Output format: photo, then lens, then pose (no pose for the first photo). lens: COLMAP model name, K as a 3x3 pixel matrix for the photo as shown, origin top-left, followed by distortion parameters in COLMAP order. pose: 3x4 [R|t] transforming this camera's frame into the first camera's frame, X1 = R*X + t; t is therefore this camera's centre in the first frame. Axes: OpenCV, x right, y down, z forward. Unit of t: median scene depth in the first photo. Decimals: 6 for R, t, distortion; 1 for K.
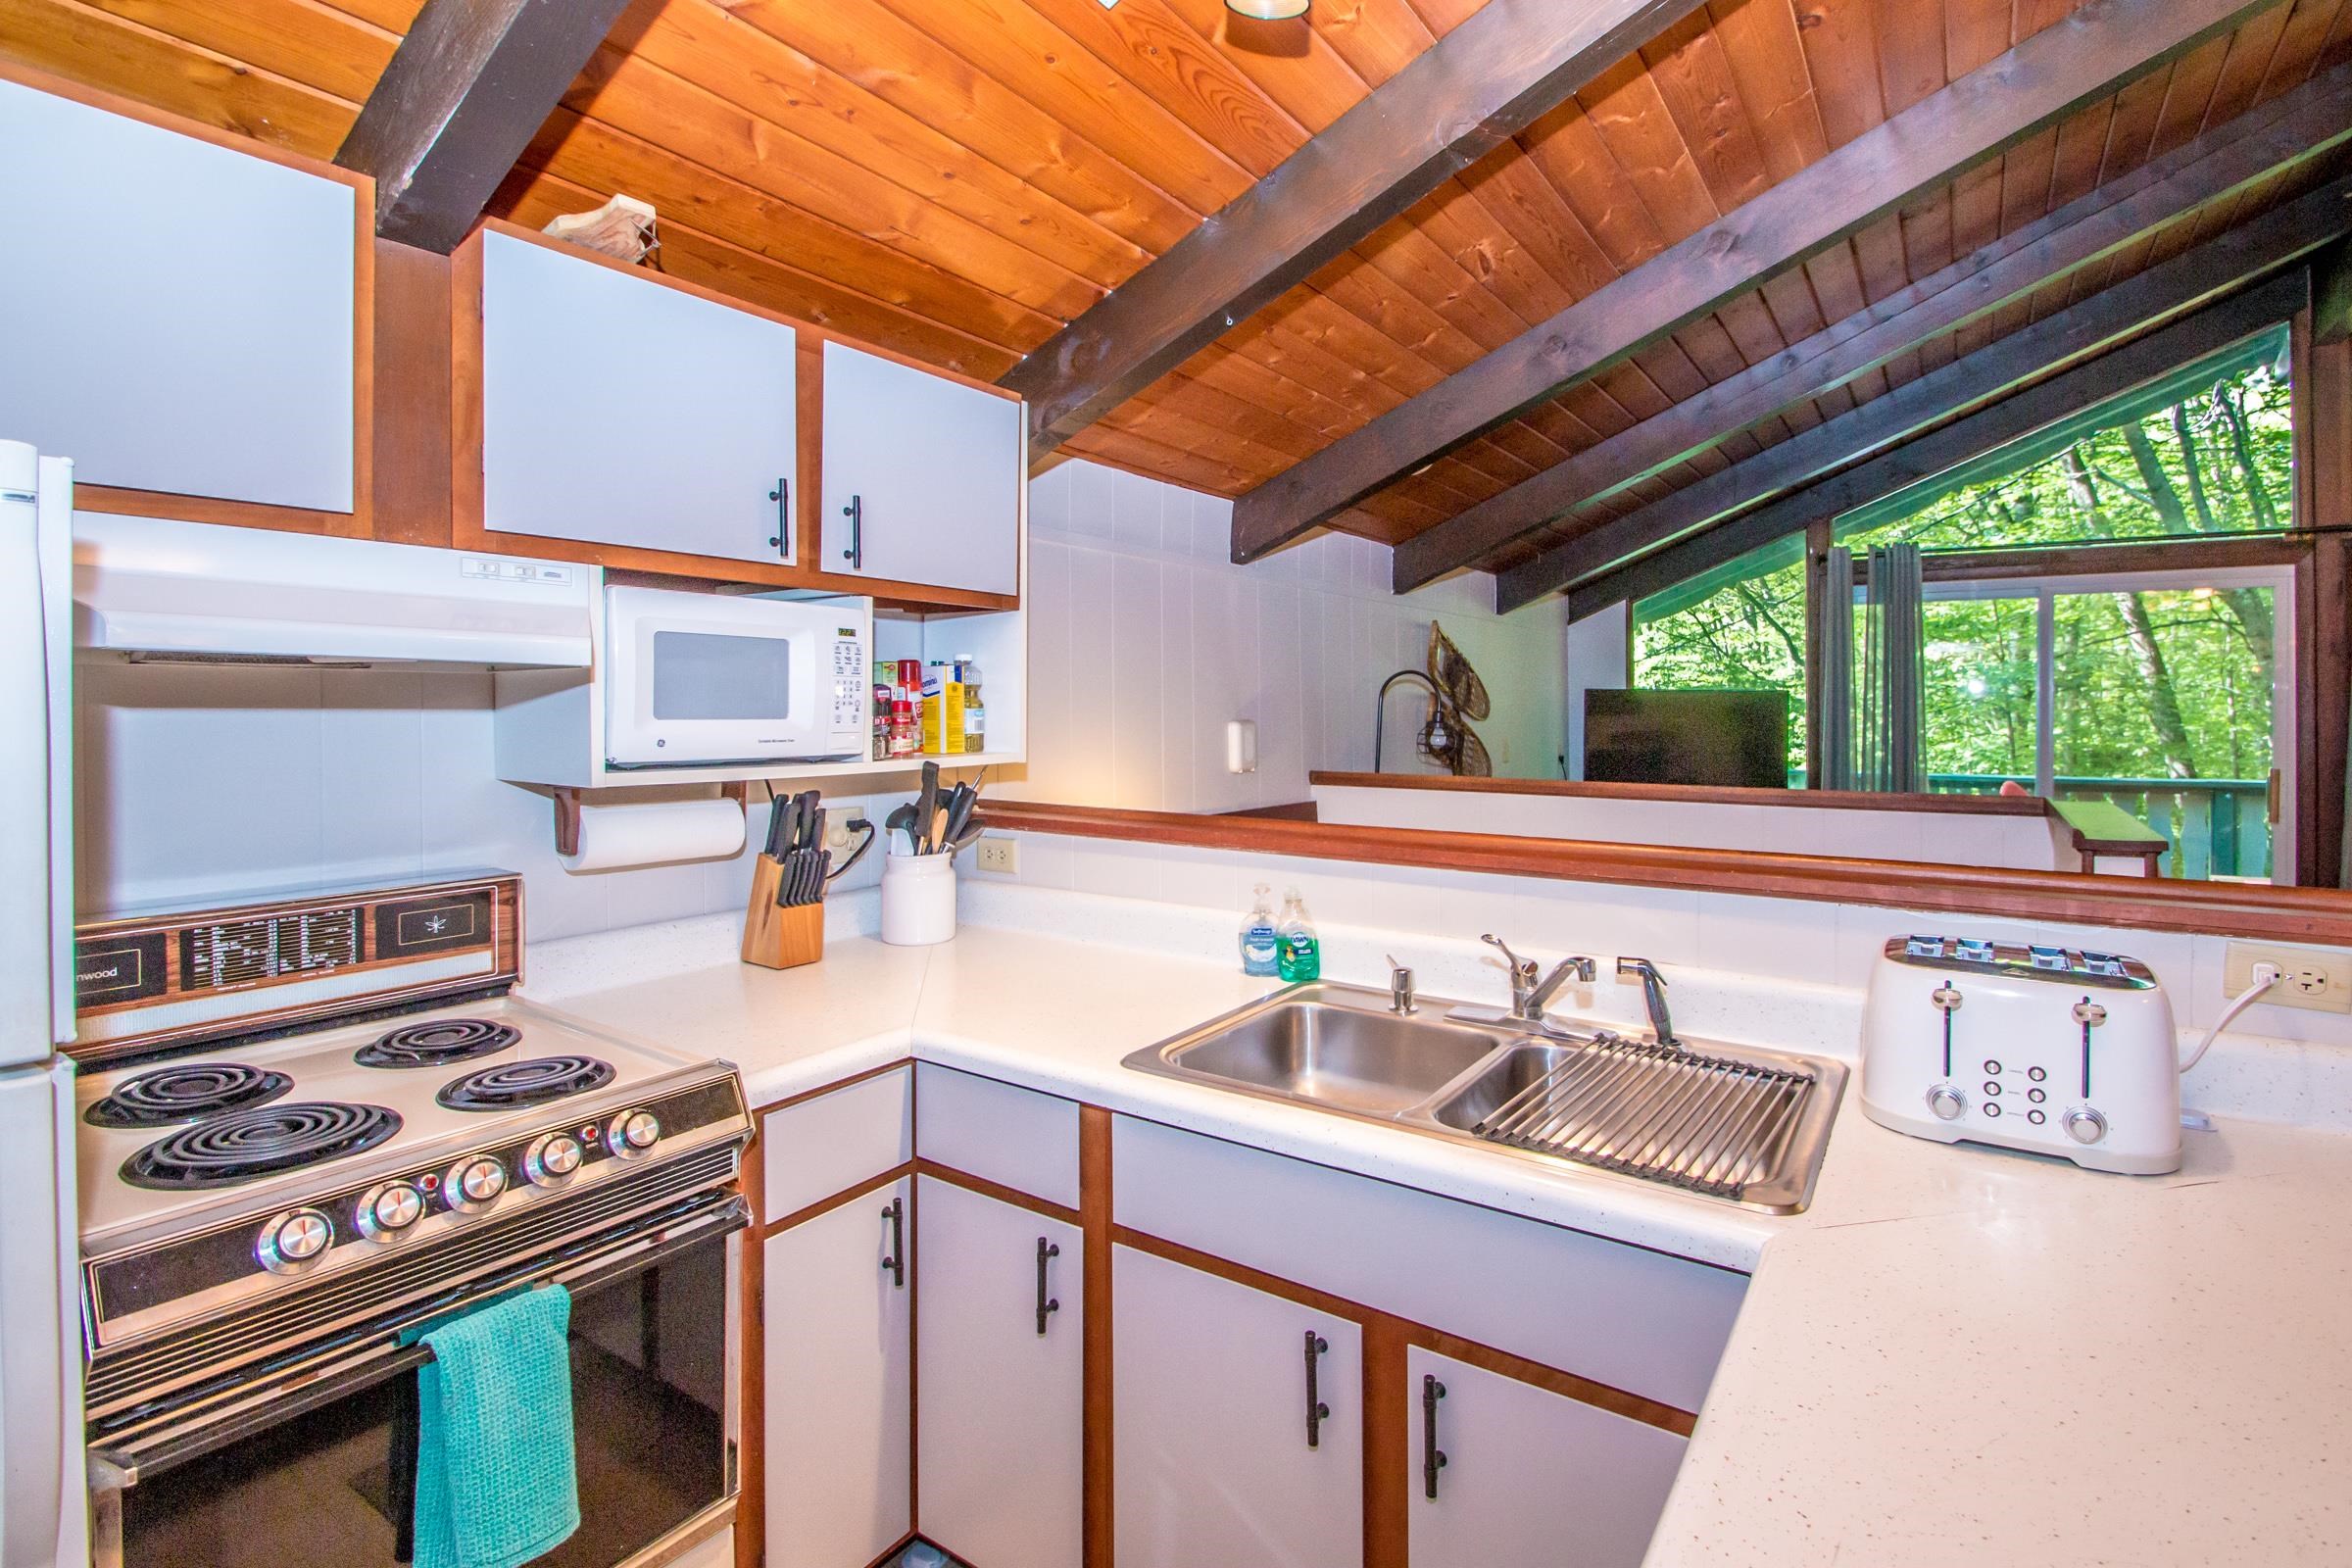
lens RADIAL K [[1103.8, 0, 1249.5], [0, 1103.8, 713.8], [0, 0, 1]] dist [0.001564, -0.011575]
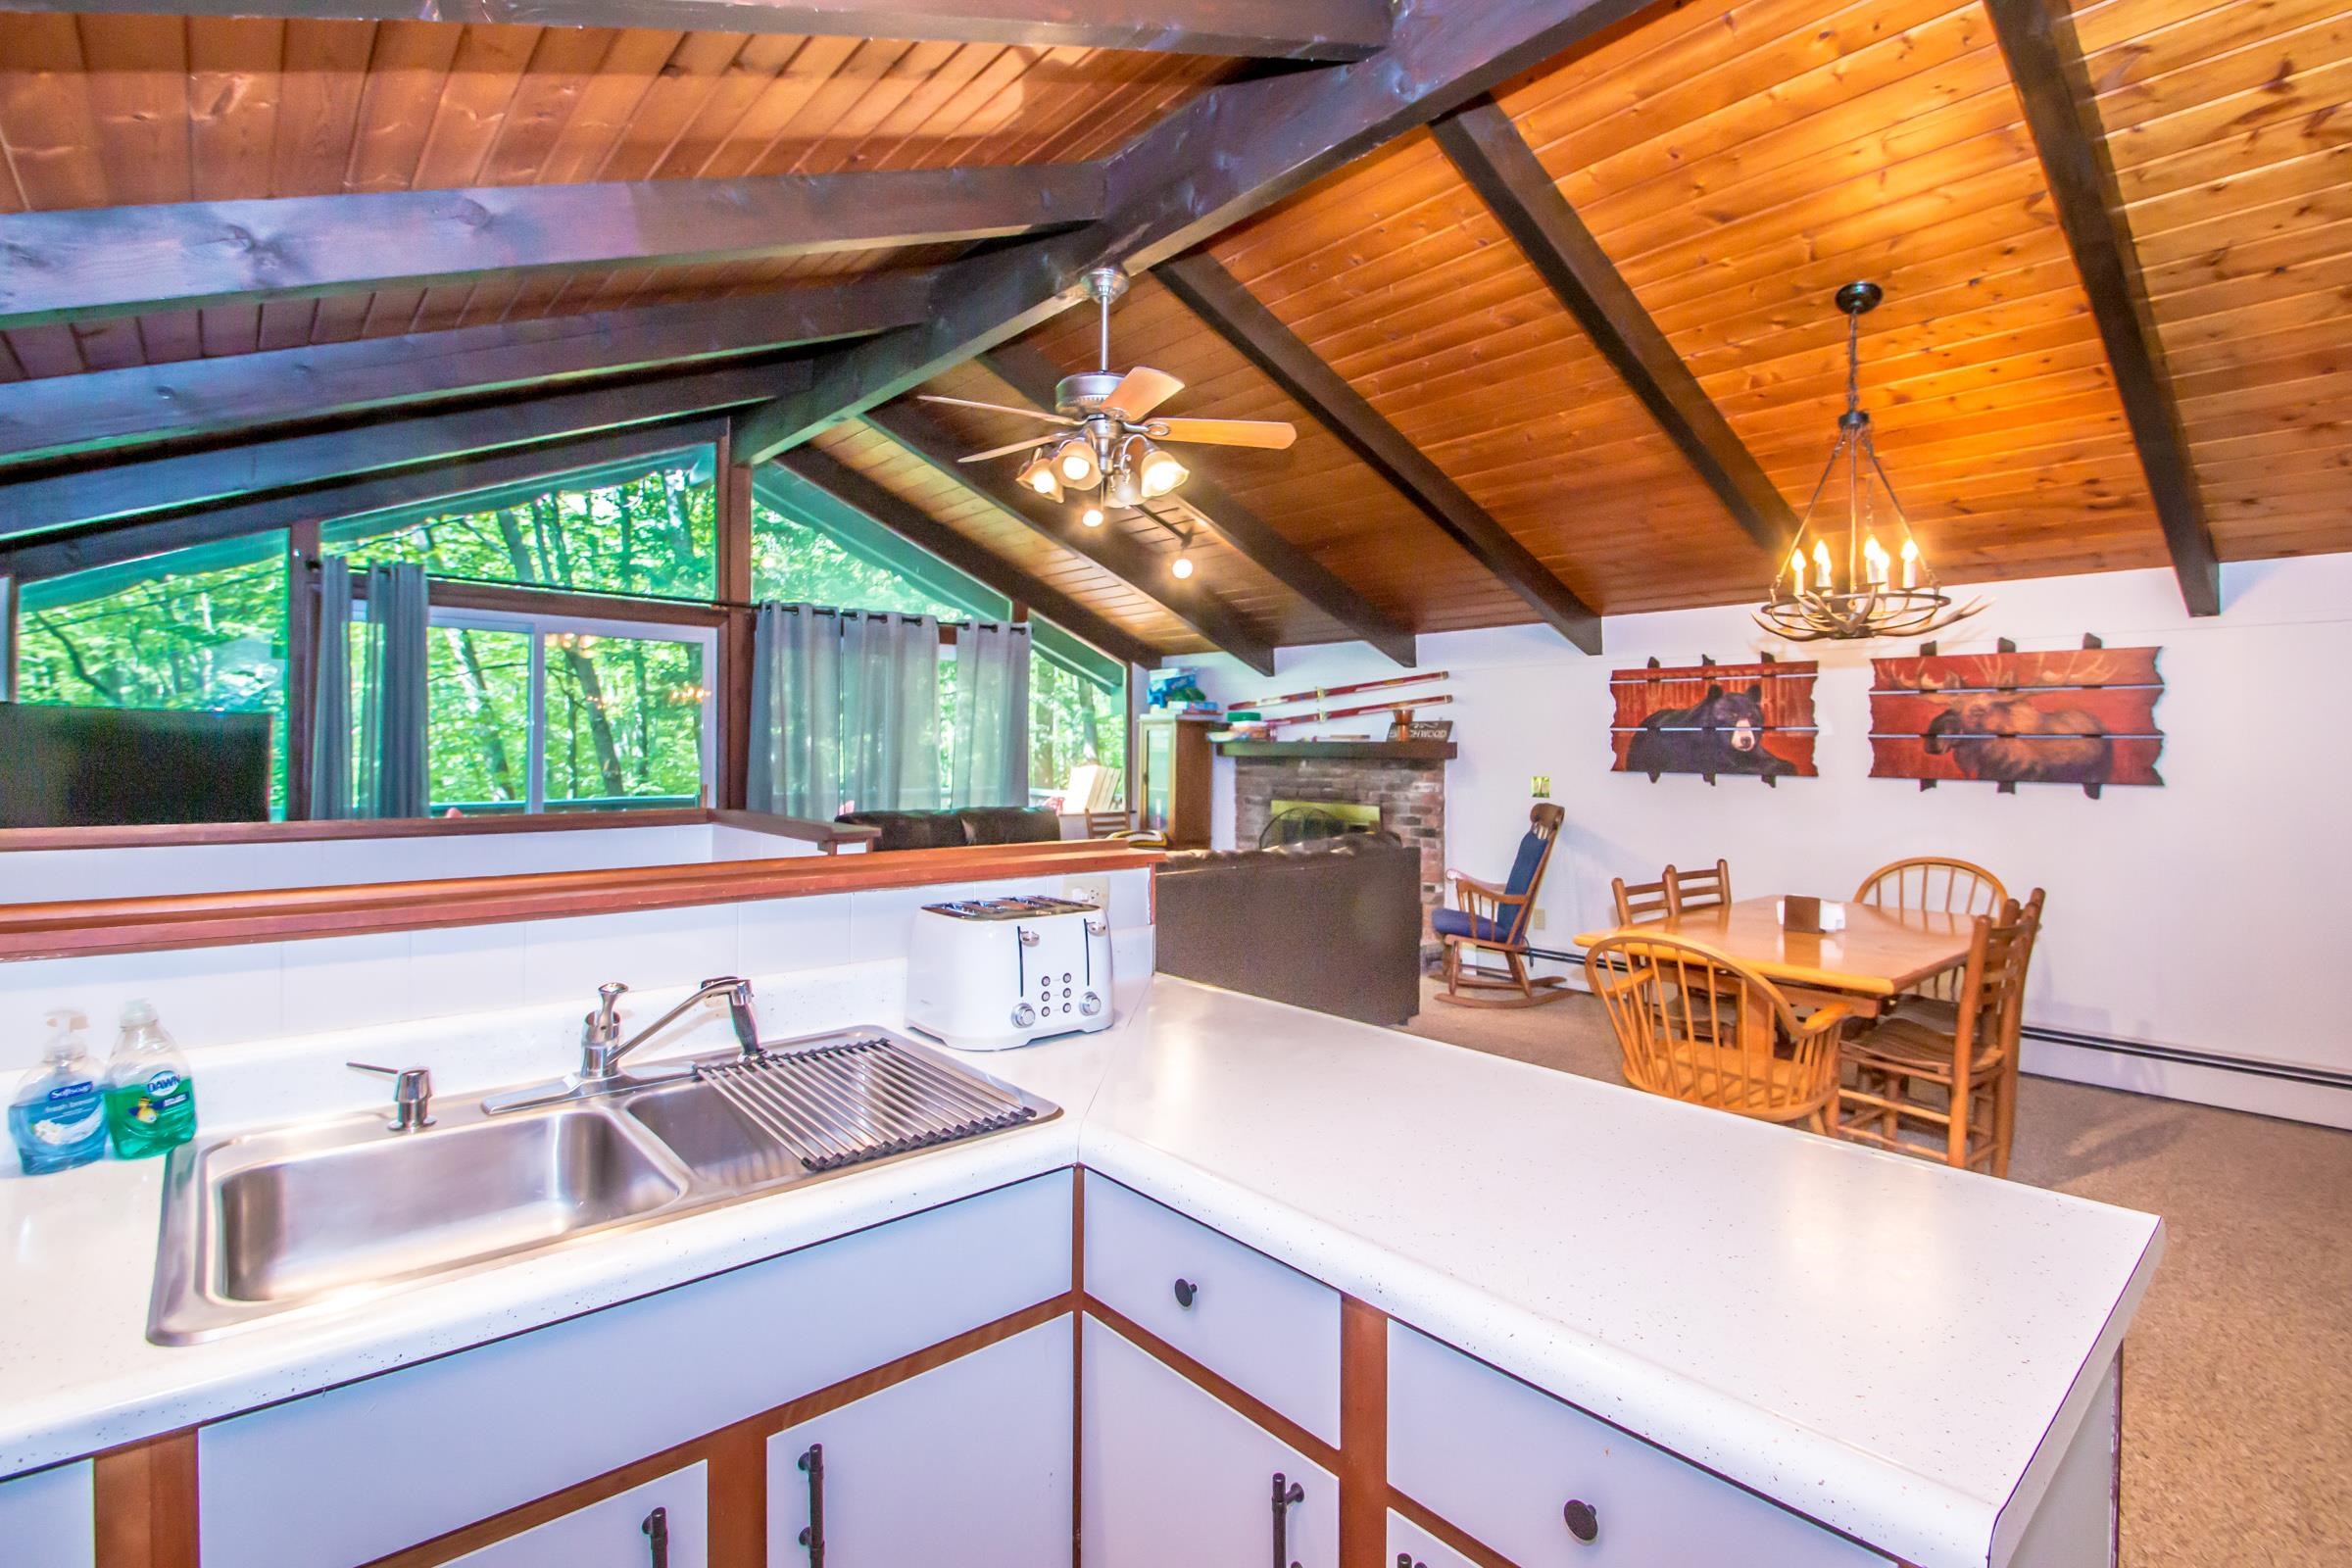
lens RADIAL K [[1094.4, 0, 1148.4], [0, 1094.4, 742.7], [0, 0, 1]] dist [0.000305, -0.019422]
pose [[0.275181, 0.004062, 0.961384, -0.383936], [-0.001896, 0.999991, -0.003682, 0.013311], [-0.961390, -0.000809, 0.275187, 0.298030]]
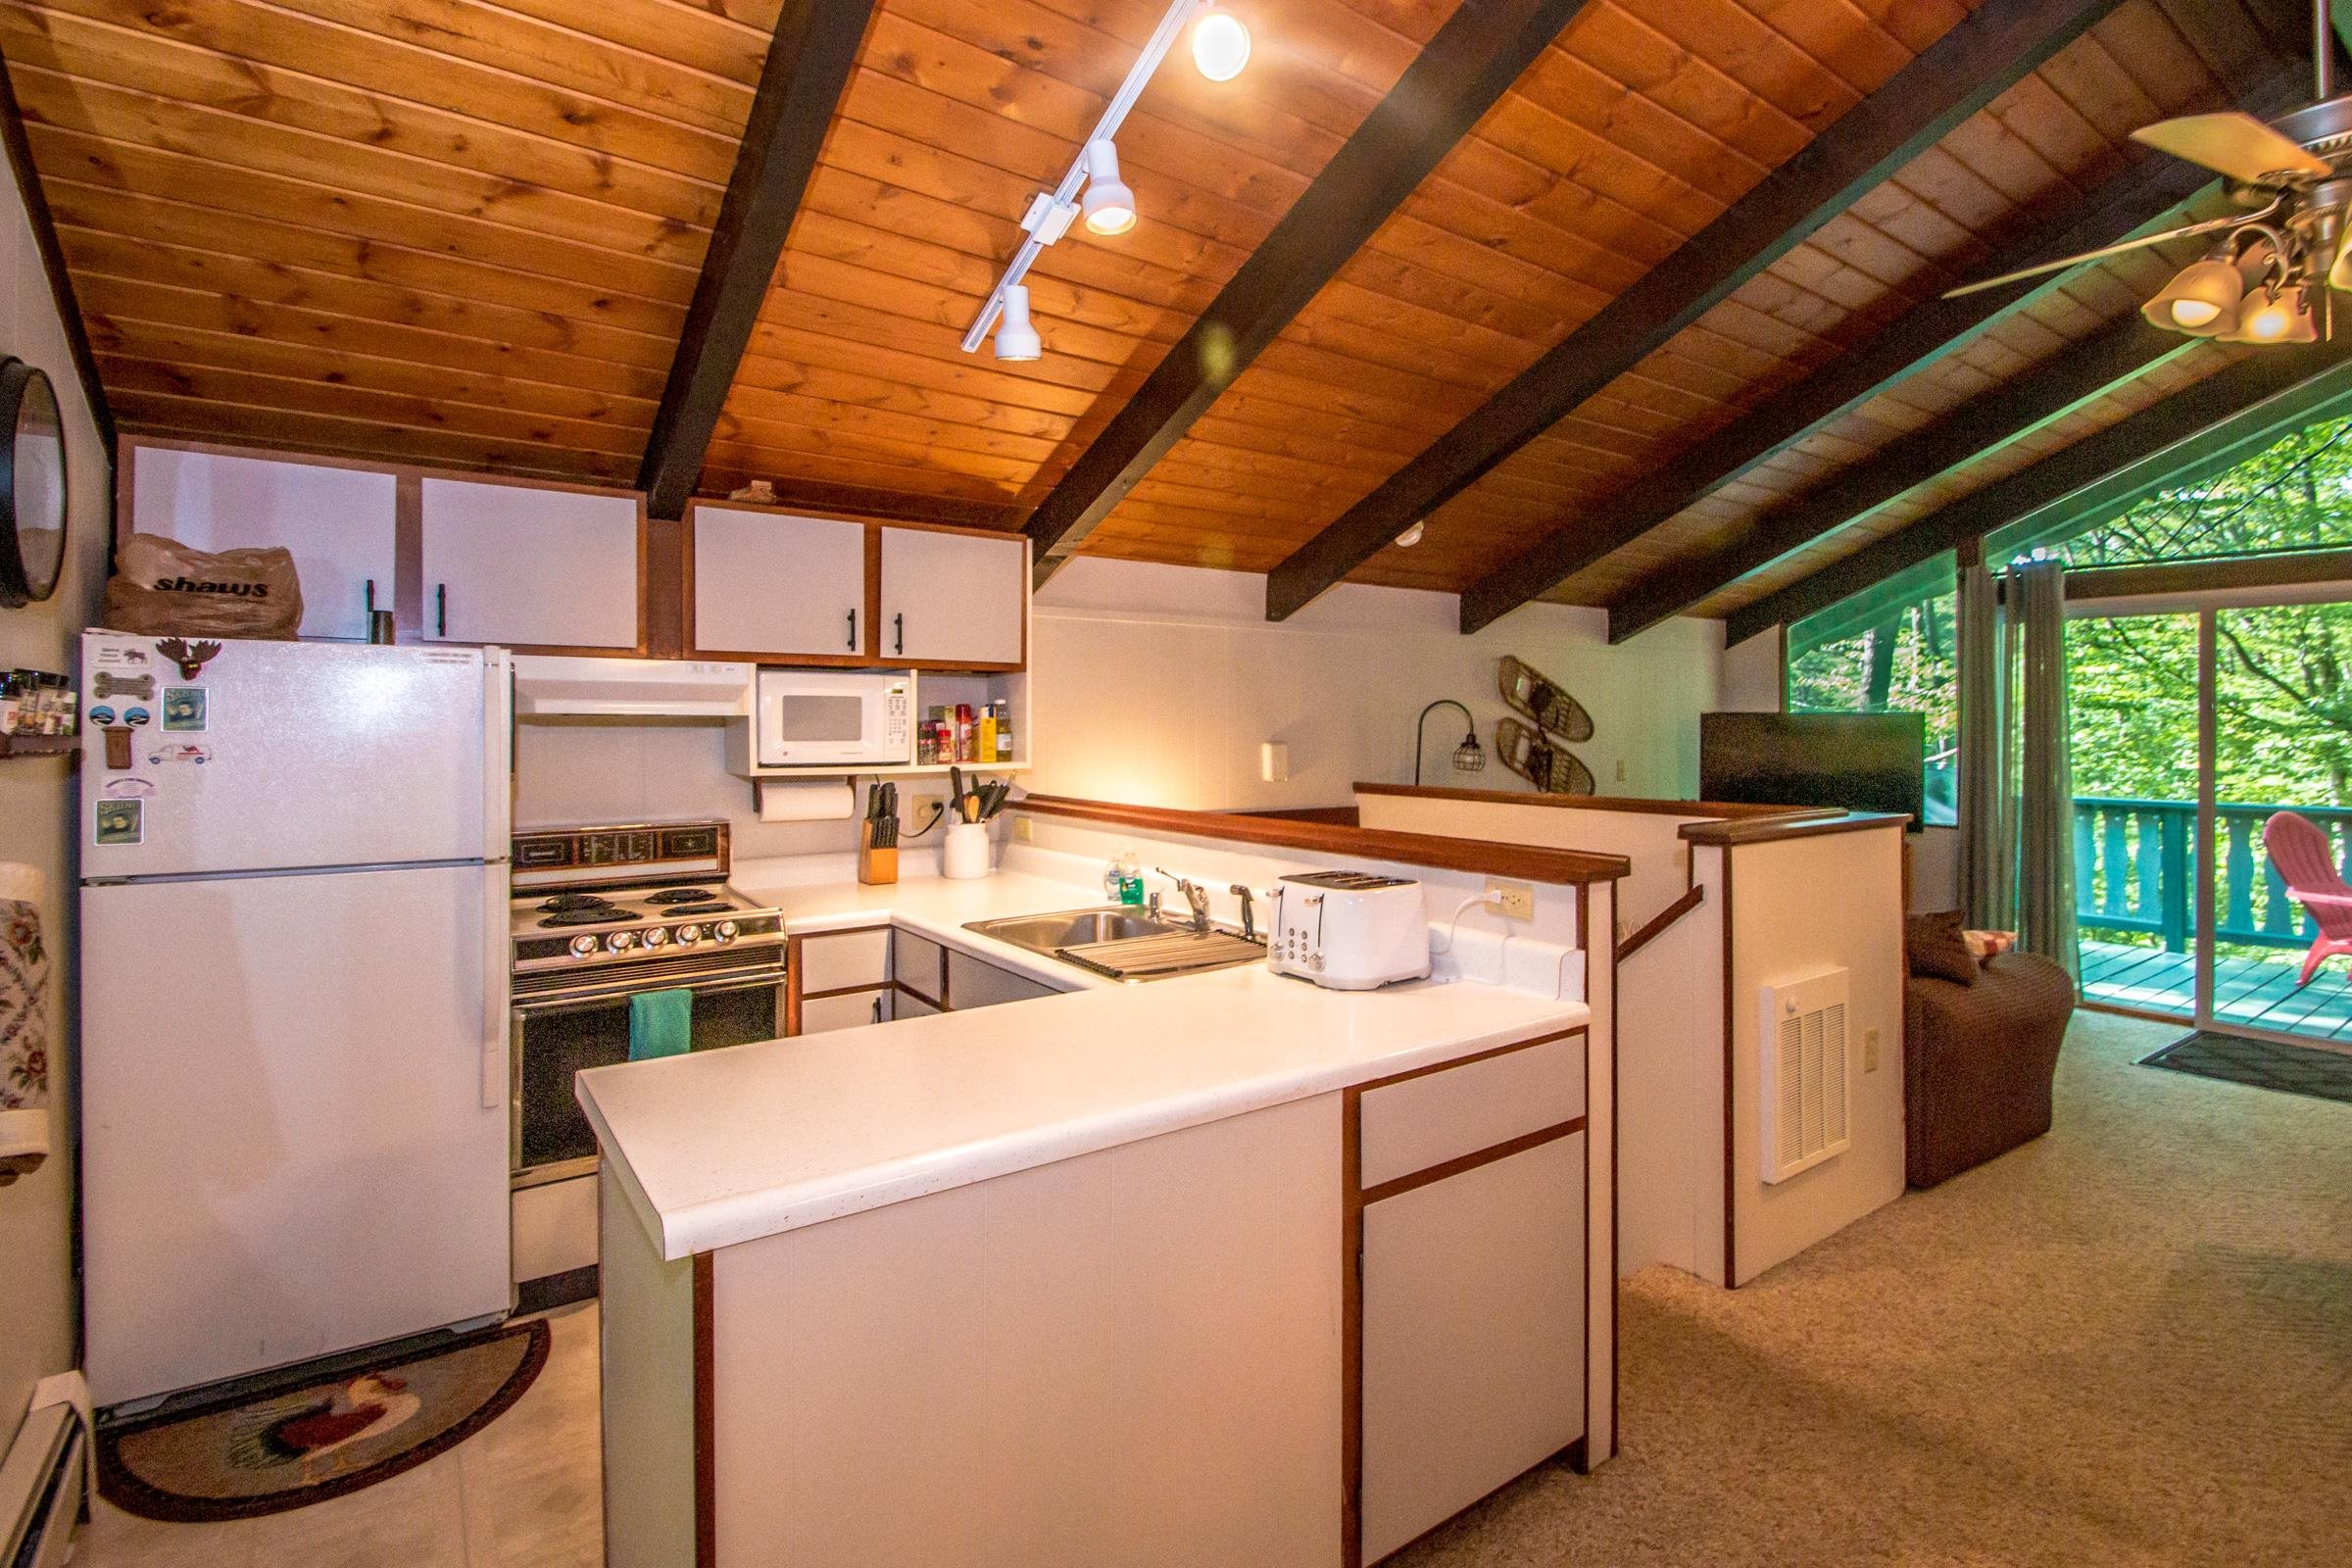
lens RADIAL K [[1125.0, 0, 1234.2], [0, 1125.0, 721.6], [0, 0, 1]] dist [0.004354, -0.010836]
pose [[0.941153, -0.002149, -0.337973, 0.744694], [-0.001141, 0.999954, -0.009535, -0.009554], [0.337978, 0.009359, 0.941108, -0.498358]]
